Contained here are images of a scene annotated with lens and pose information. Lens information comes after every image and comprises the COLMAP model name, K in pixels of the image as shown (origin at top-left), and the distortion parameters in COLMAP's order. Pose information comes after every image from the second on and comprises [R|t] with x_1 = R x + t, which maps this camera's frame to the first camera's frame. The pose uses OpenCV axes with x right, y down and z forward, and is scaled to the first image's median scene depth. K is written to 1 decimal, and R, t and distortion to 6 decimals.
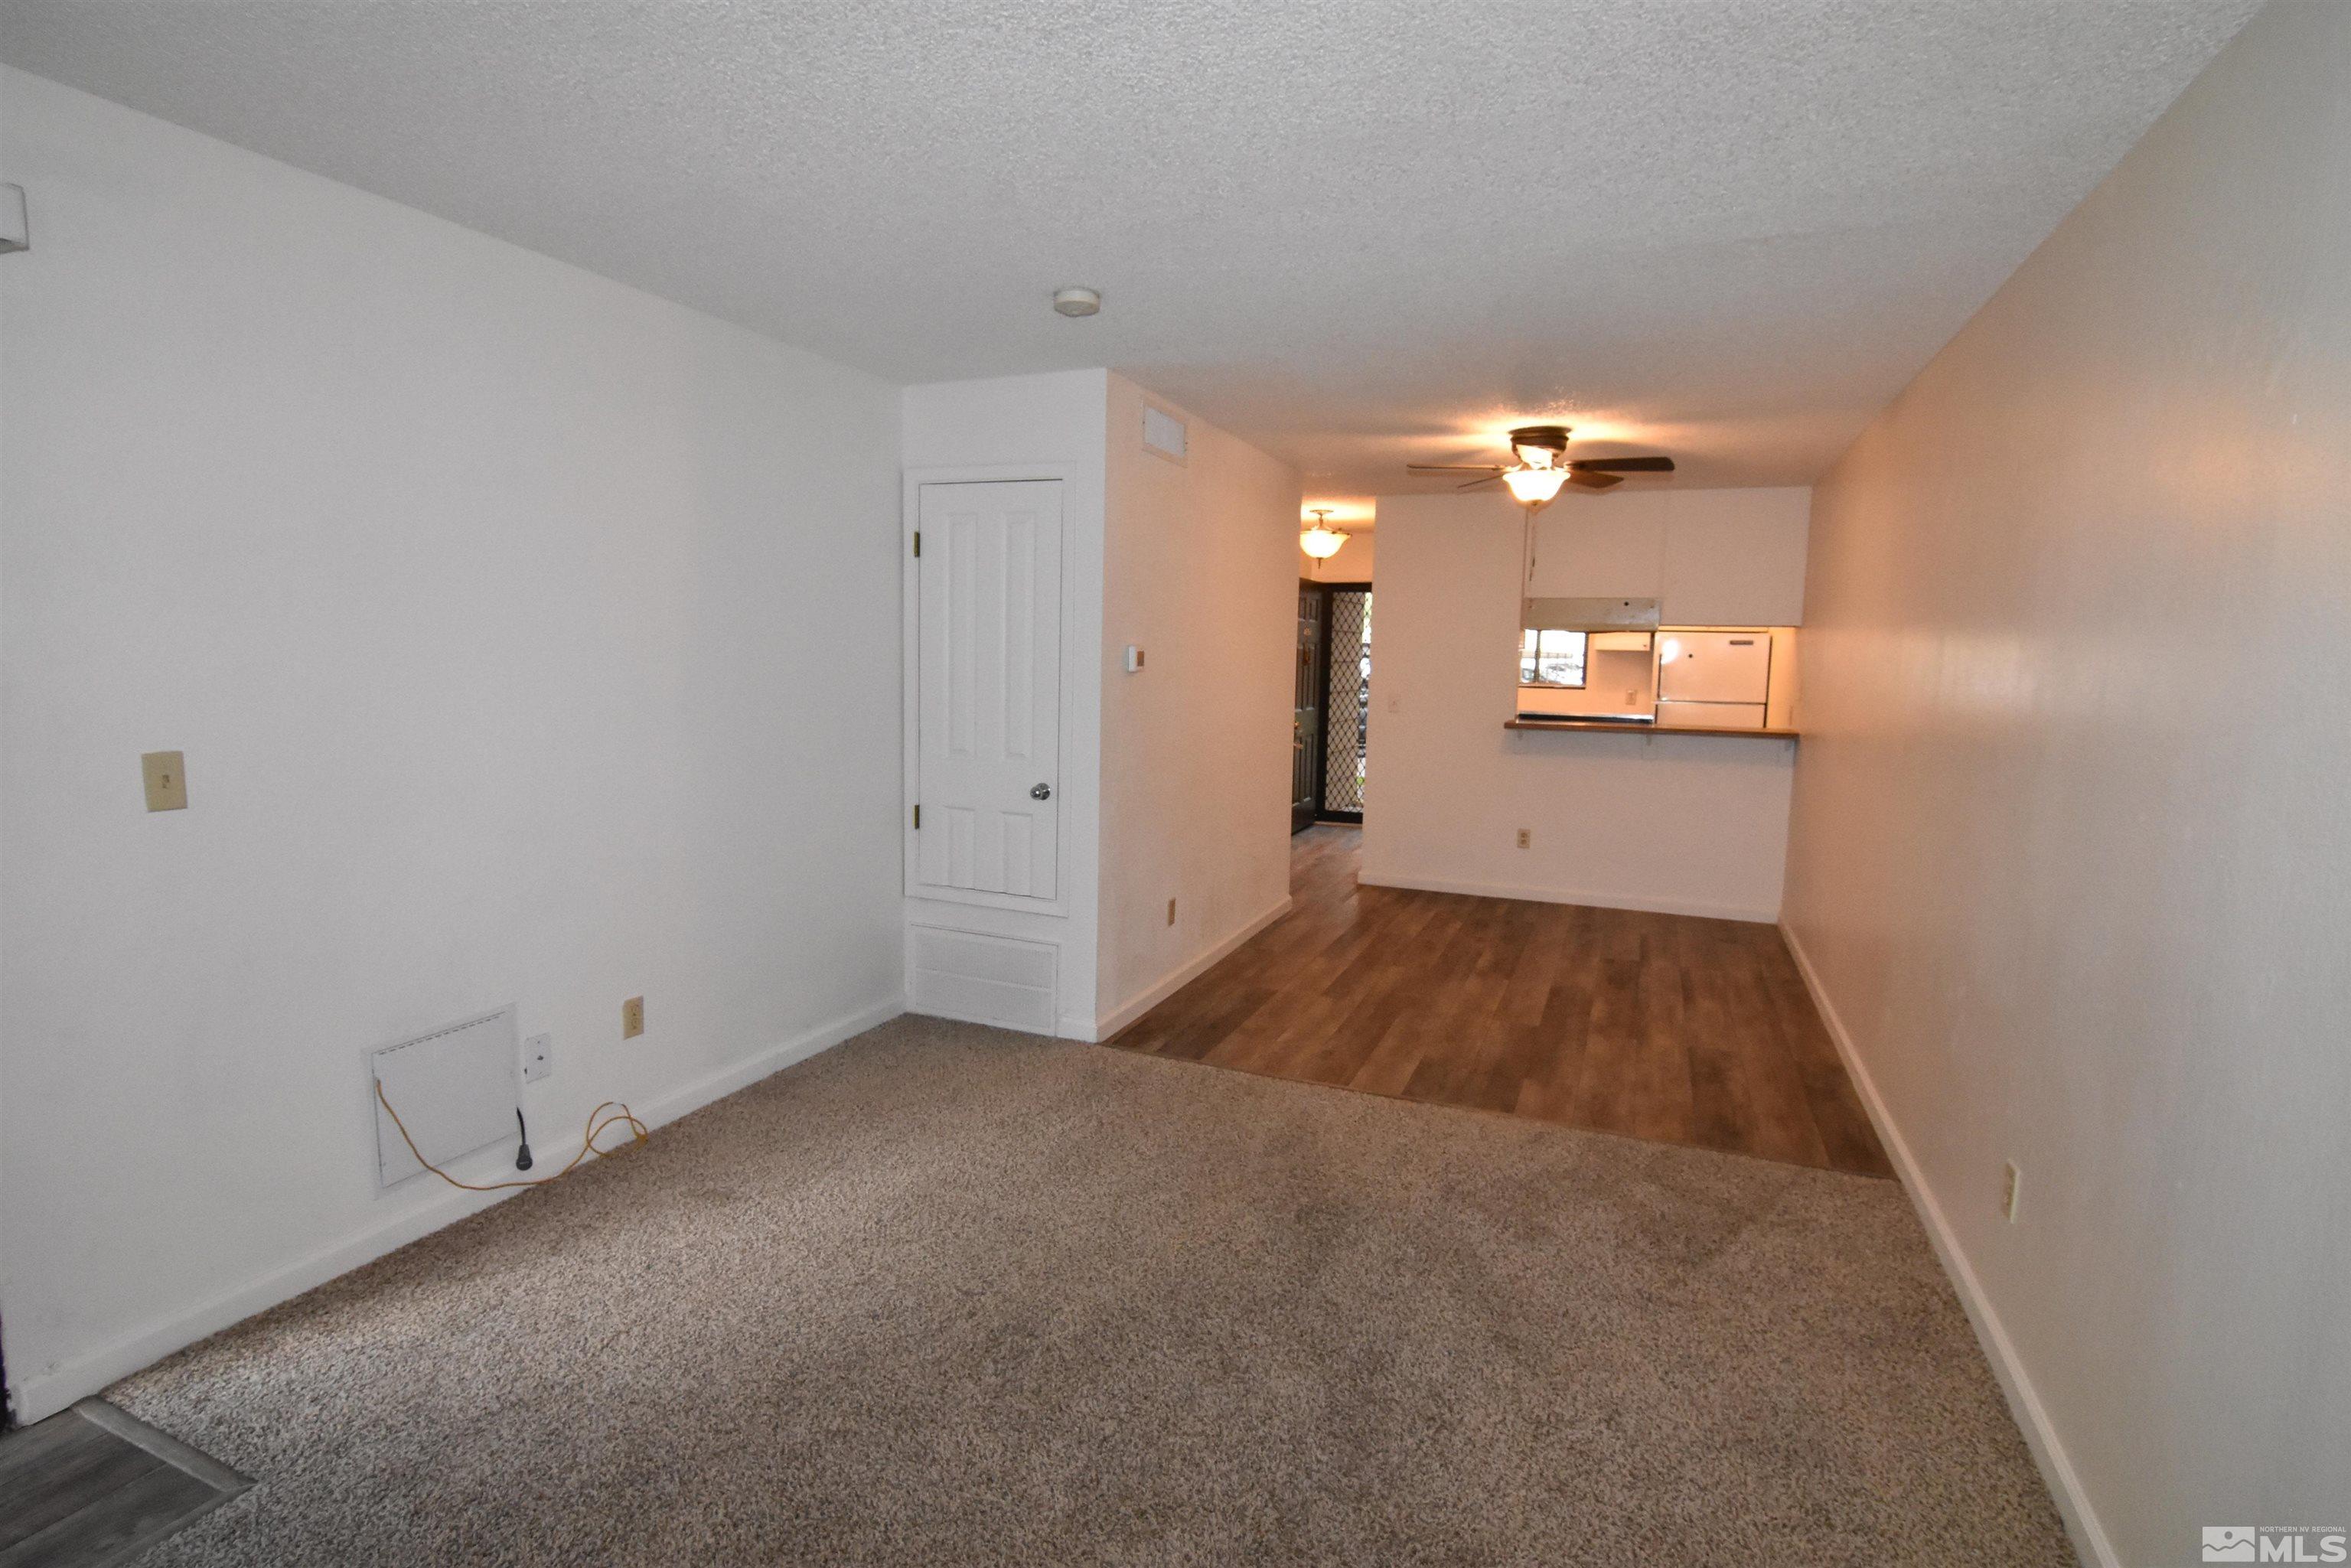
lens RADIAL K [[1126.6, 0, 1173.9], [0, 1126.6, 784.8], [0, 0, 1]] dist [-0.001960, -0.001561]
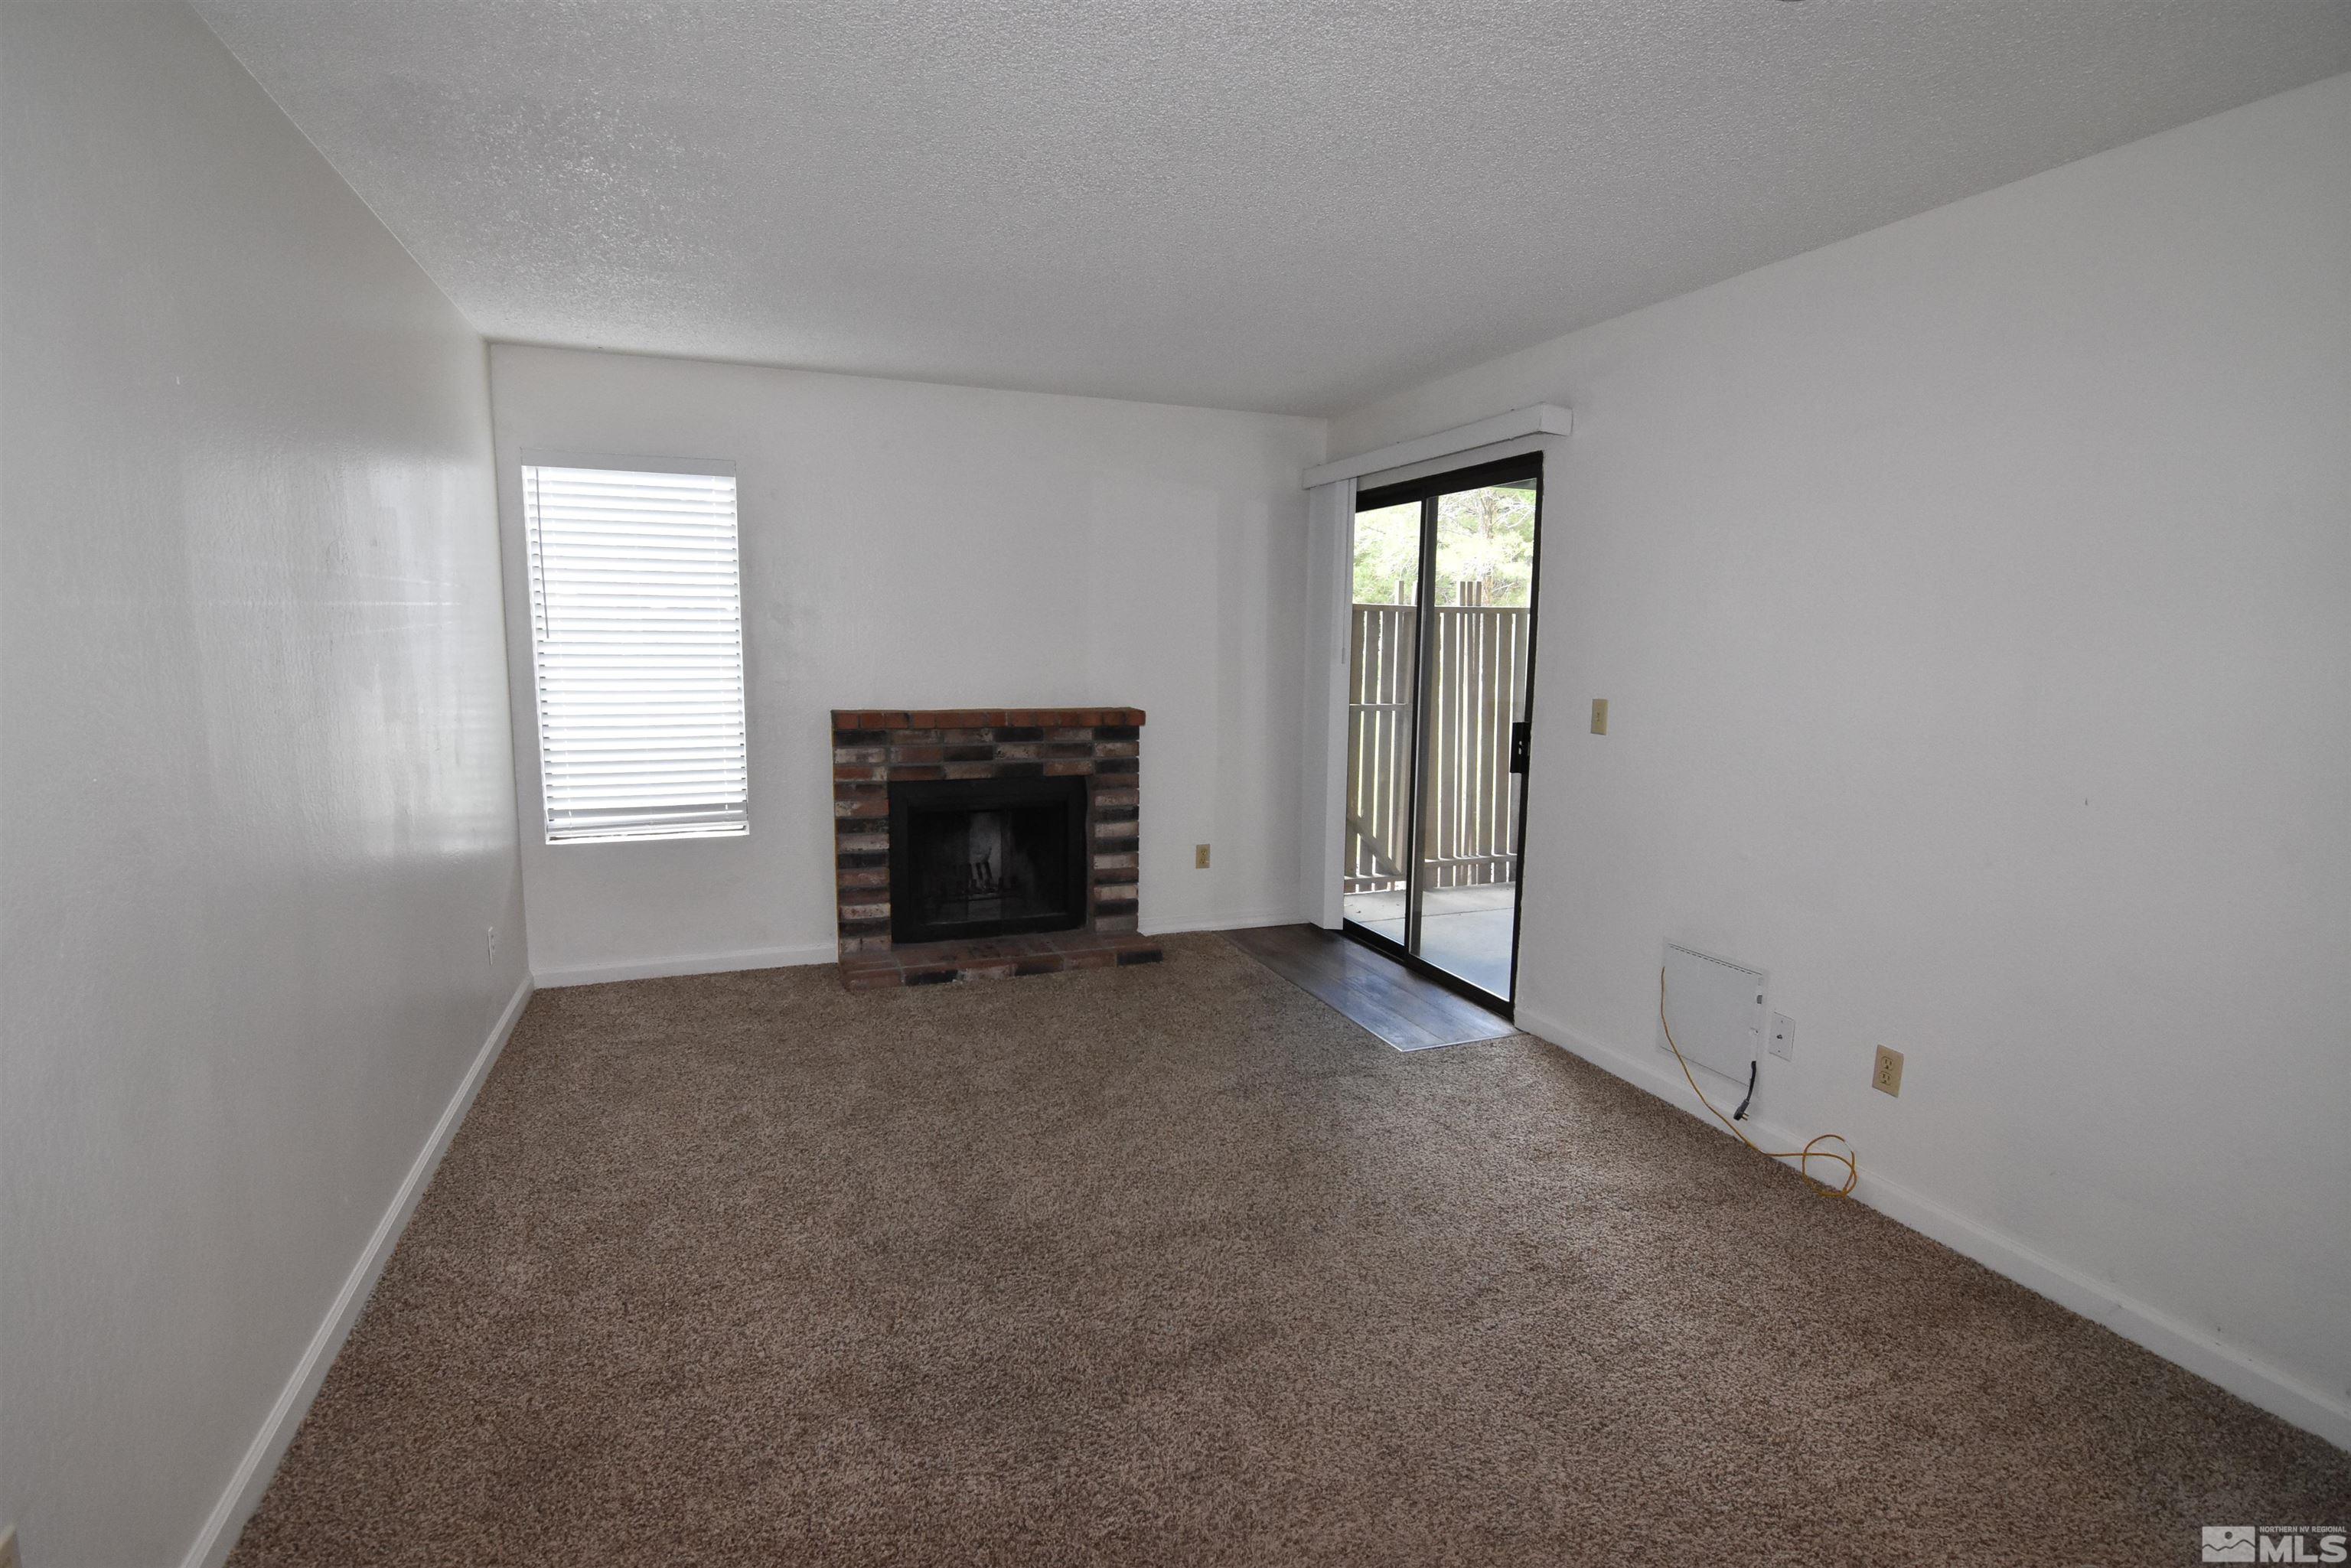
lens RADIAL K [[1126.6, 0, 1173.5], [0, 1126.6, 780.1], [0, 0, 1]] dist [-0.001960, -0.001561]
pose [[-0.720163, 0.064600, -0.690791, 0.400513], [-0.106322, 0.973620, 0.201891, -0.101560], [0.685610, 0.218840, -0.694296, 0.965158]]
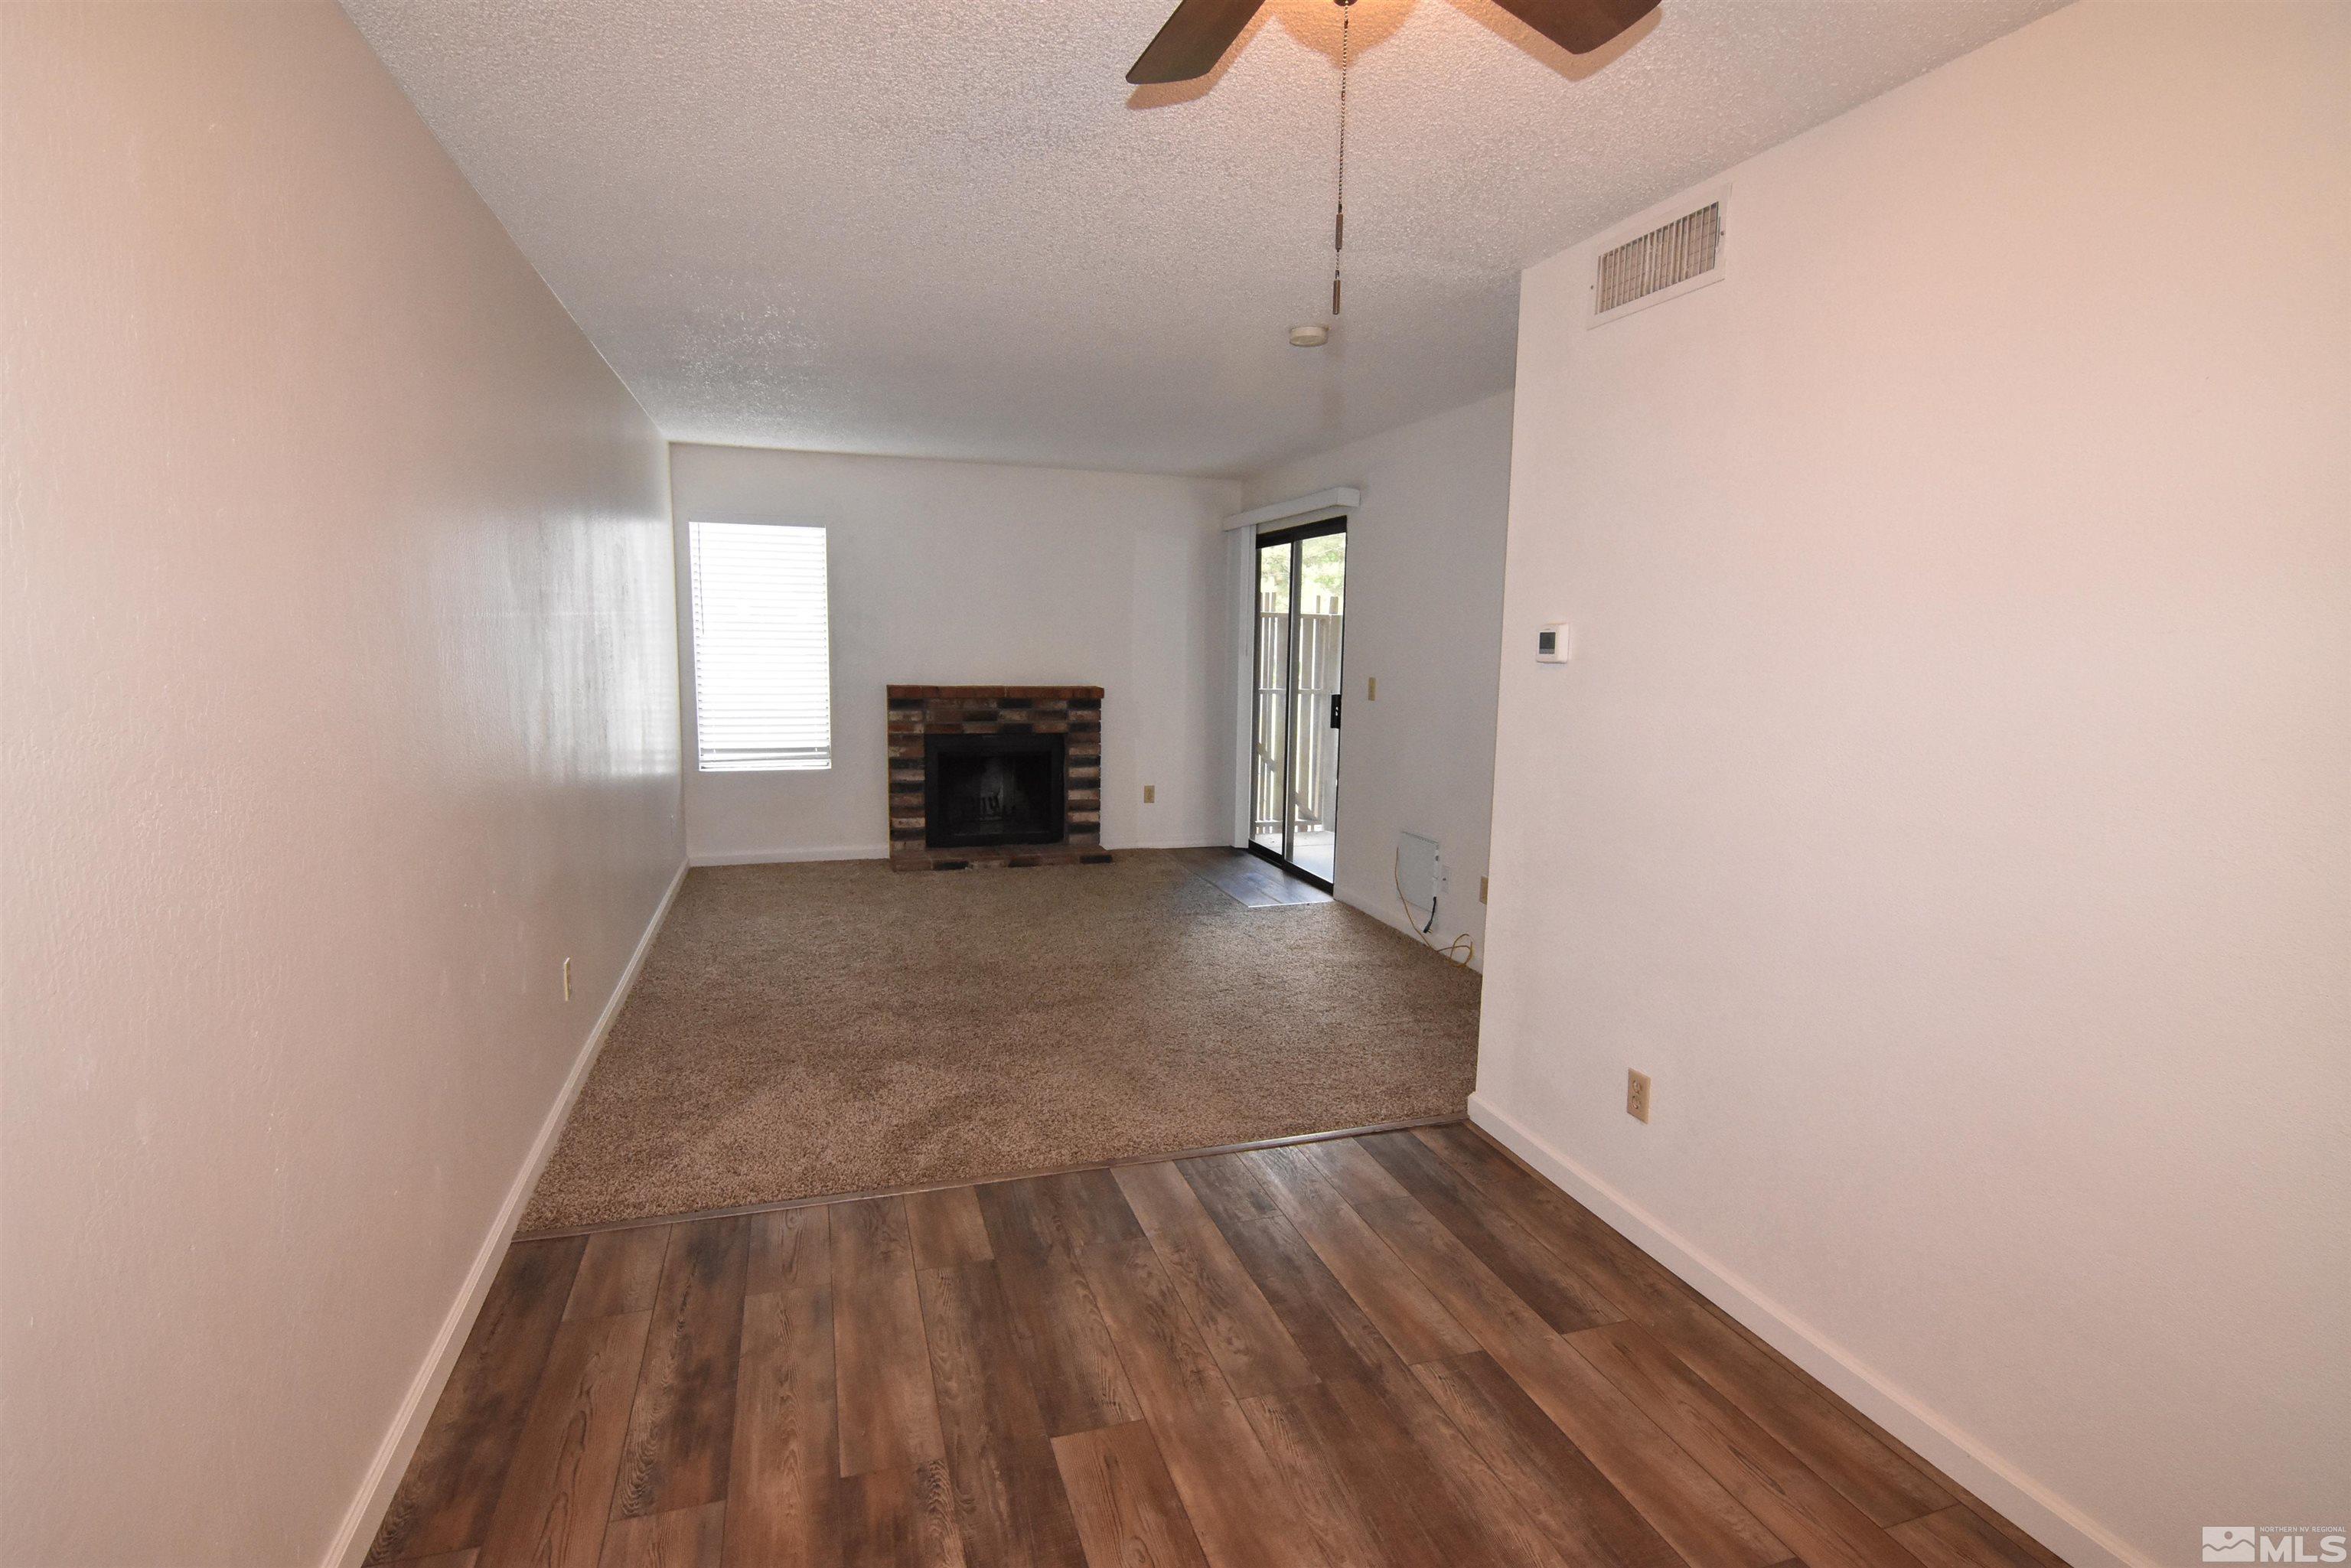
lens RADIAL K [[1126.6, 0, 1174.2], [0, 1126.6, 780.0], [0, 0, 1]] dist [-0.001960, -0.001561]
pose [[-0.758330, 0.052423, -0.649759, 0.635780], [-0.108286, 0.972782, 0.204866, -0.156573], [0.642813, 0.225716, -0.732013, 1.465609]]
